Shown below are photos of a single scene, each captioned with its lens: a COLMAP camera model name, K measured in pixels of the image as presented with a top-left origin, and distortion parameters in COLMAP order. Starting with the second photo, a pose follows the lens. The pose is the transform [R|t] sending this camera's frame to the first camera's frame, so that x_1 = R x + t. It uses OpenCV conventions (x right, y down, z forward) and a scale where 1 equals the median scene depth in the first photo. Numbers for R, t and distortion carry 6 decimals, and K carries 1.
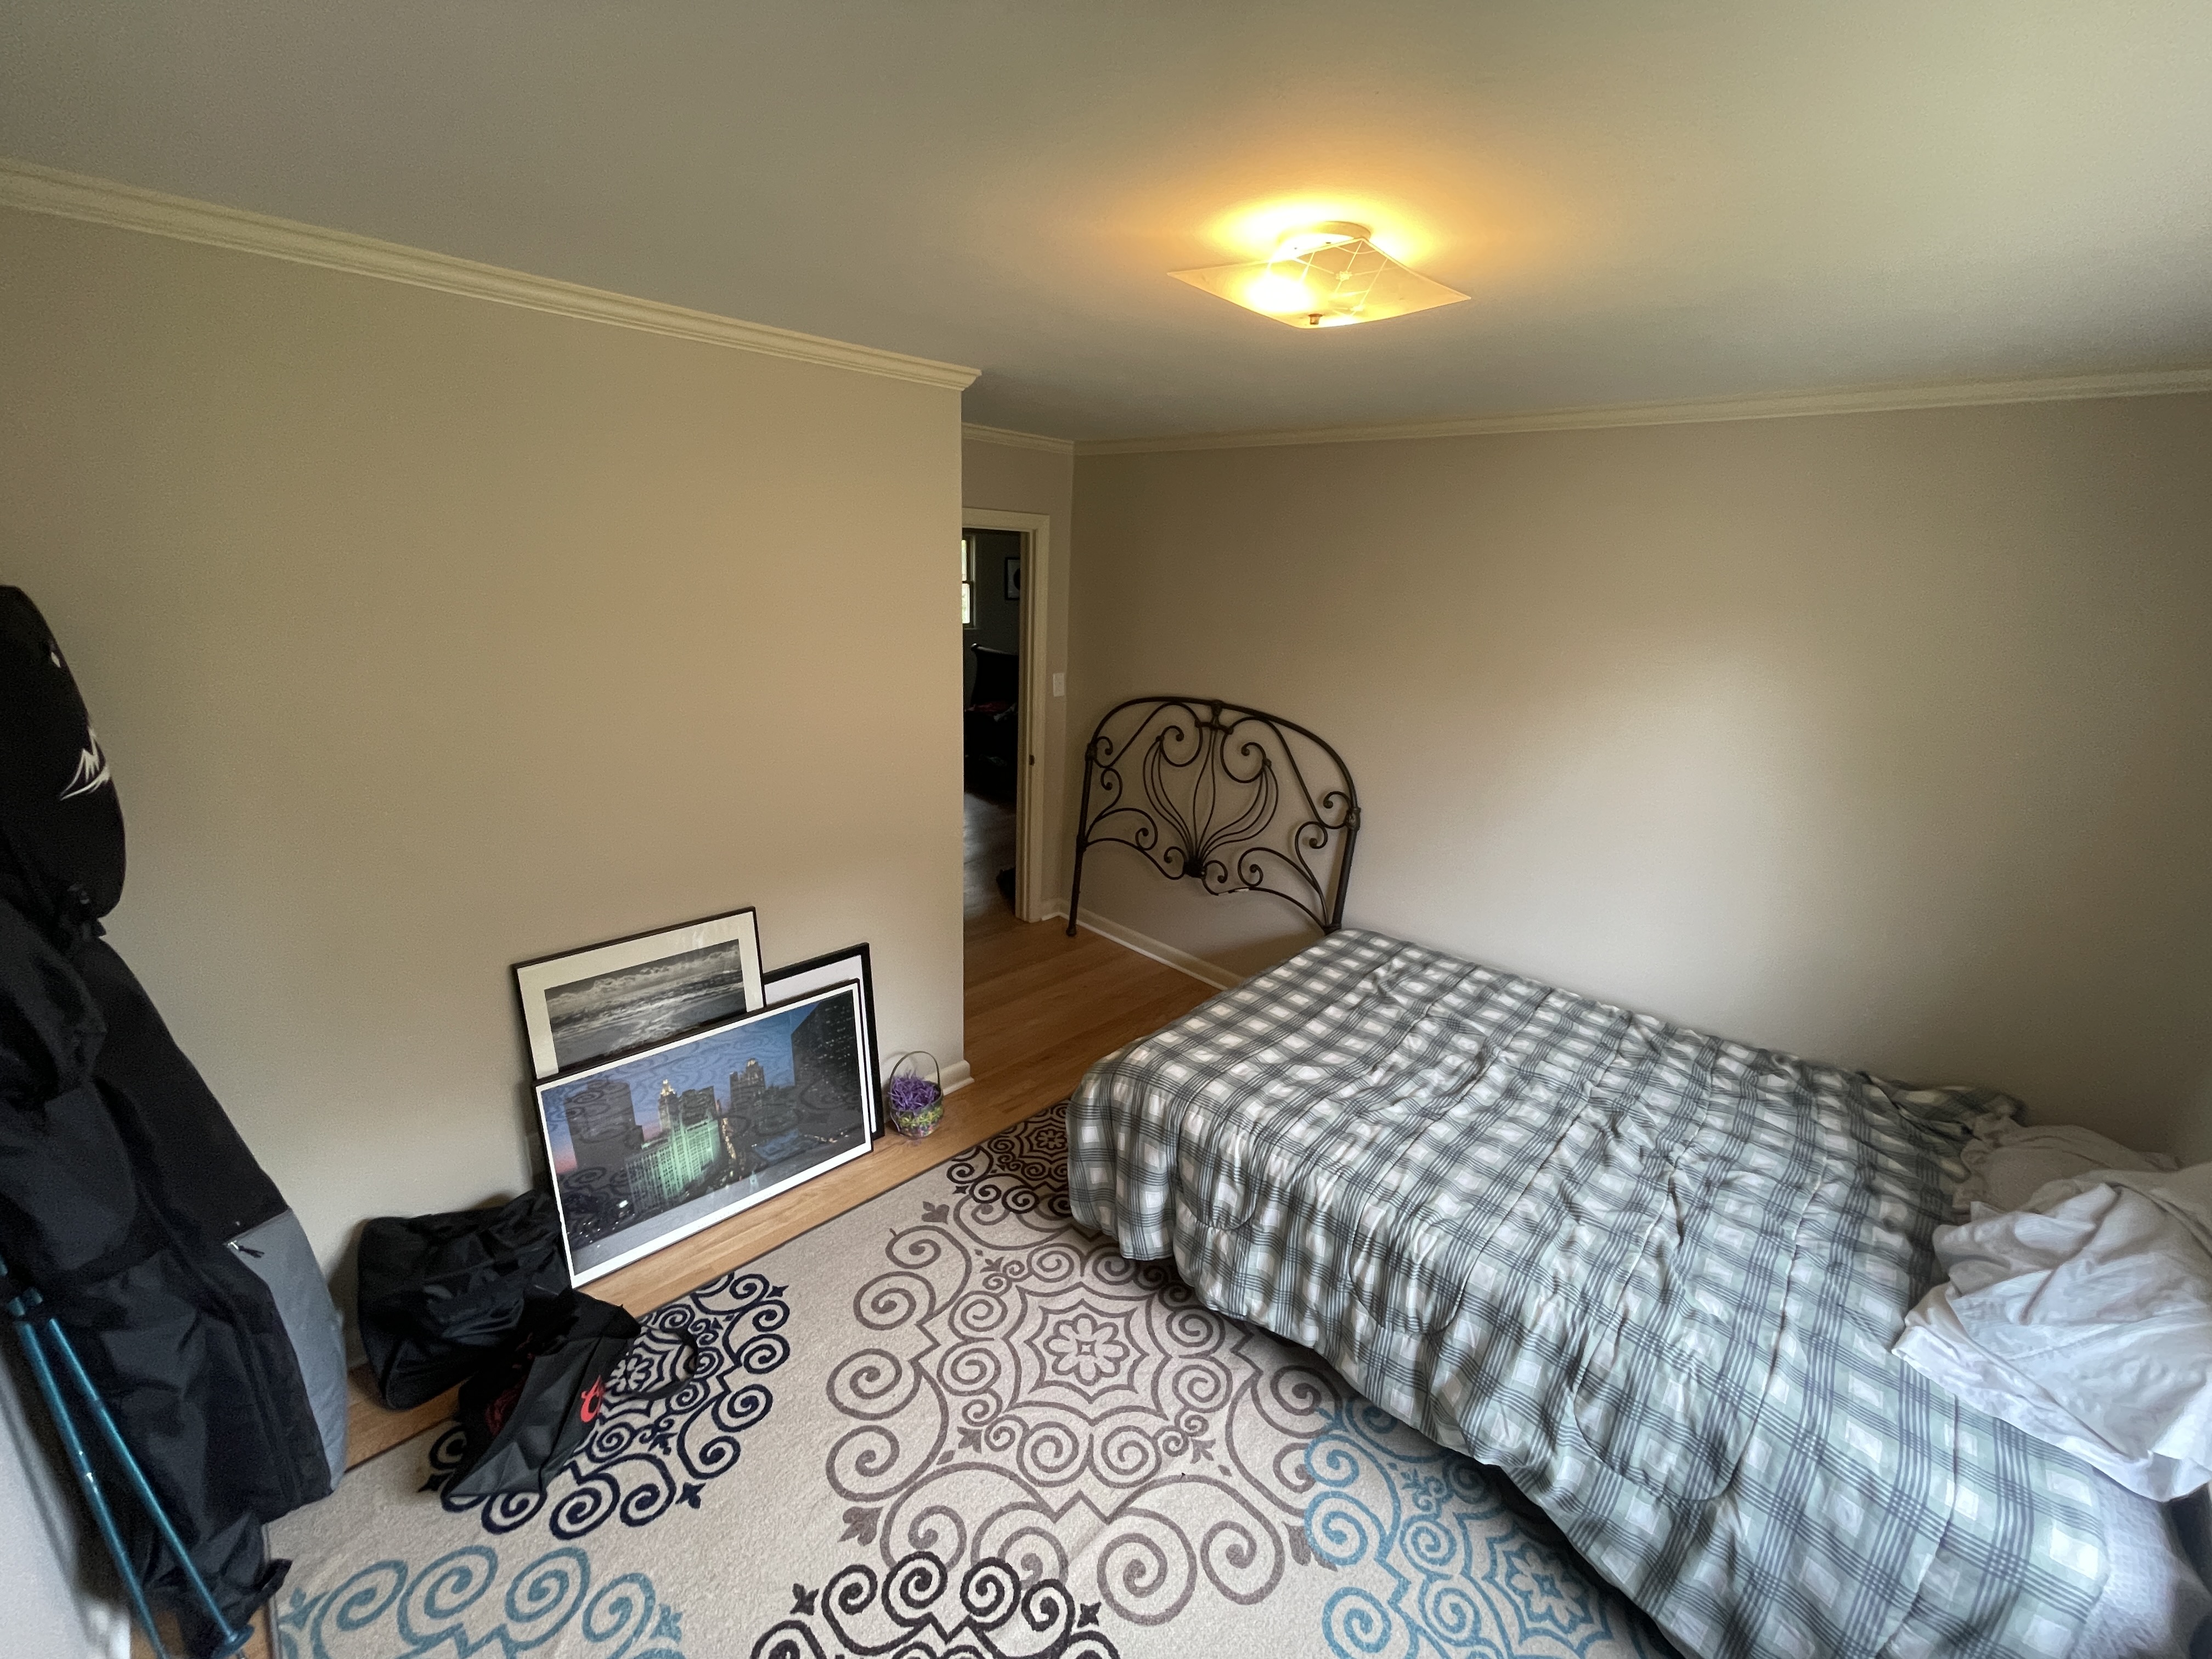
lens RADIAL K [[890.8, 0, 1094.3], [0, 890.8, 833.2], [0, 0, 1]] dist [-0.001554, -0.000119]
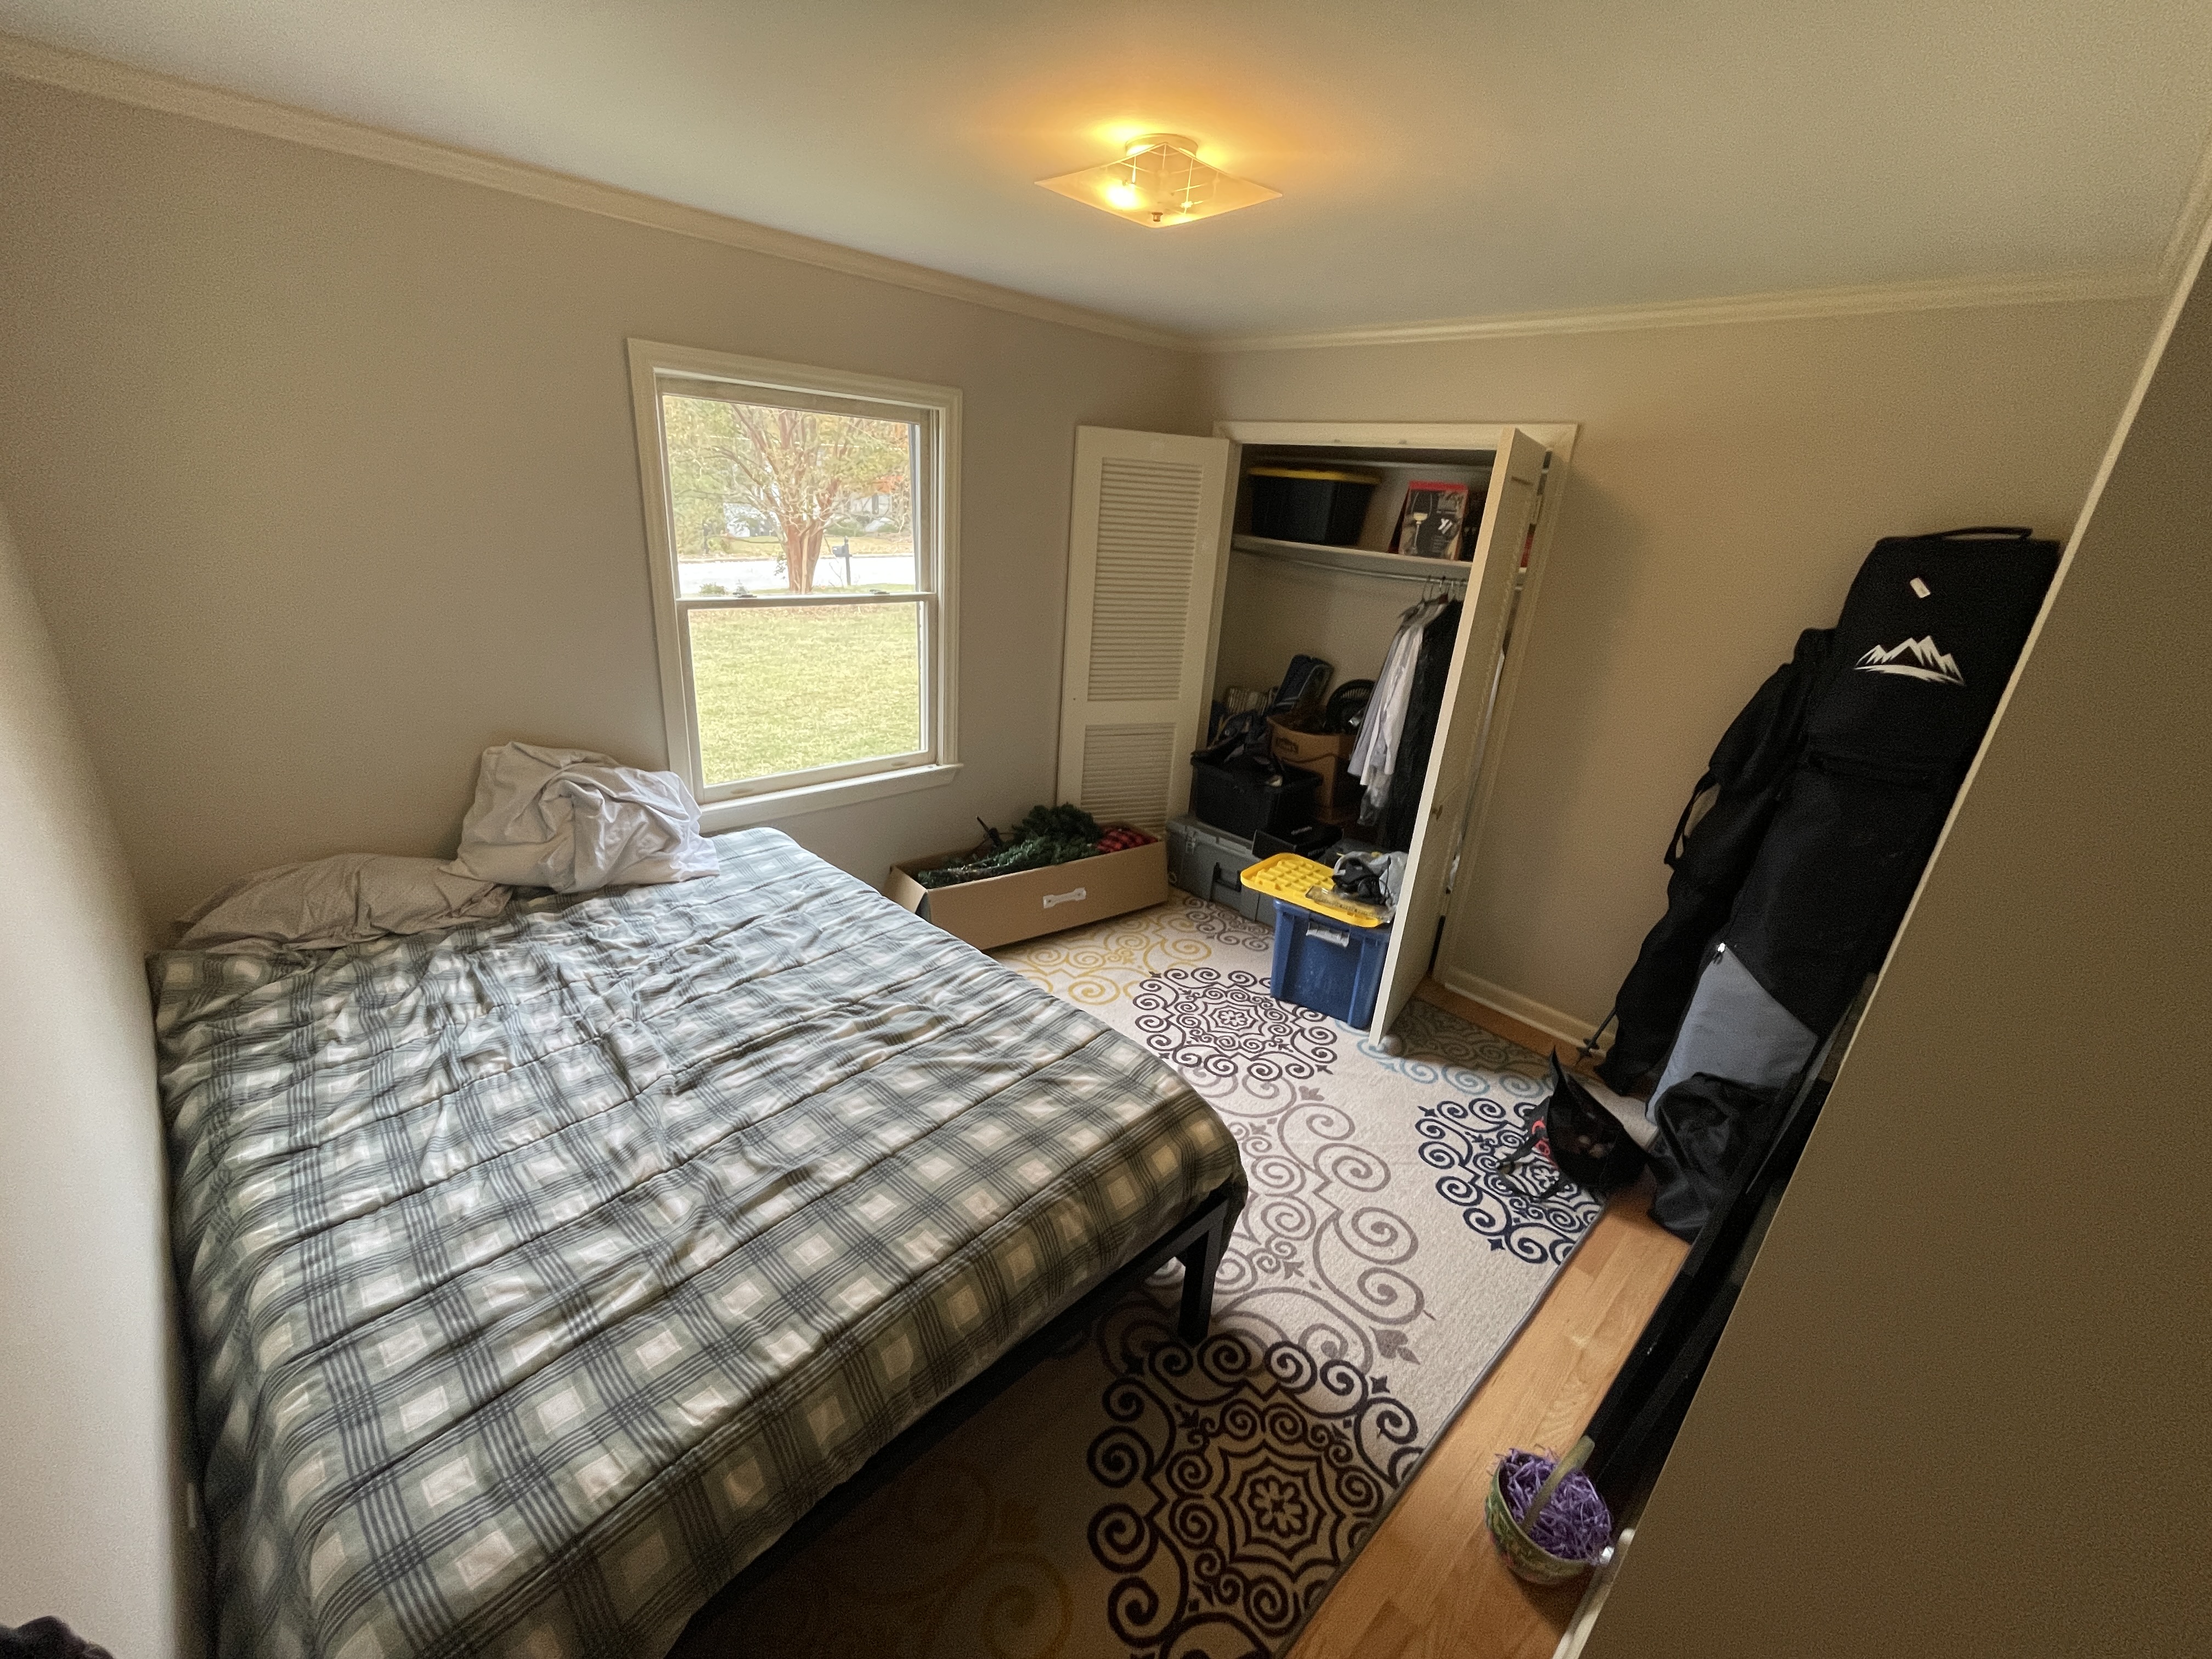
lens RADIAL K [[890.8, 0, 1094.3], [0, 890.8, 833.2], [0, 0, 1]] dist [-0.001554, -0.000119]
pose [[-0.993543, -0.110258, -0.026738, 0.172257], [-0.102754, 0.774589, 0.624062, -0.427118], [-0.048097, 0.622780, -0.780917, 1.589665]]
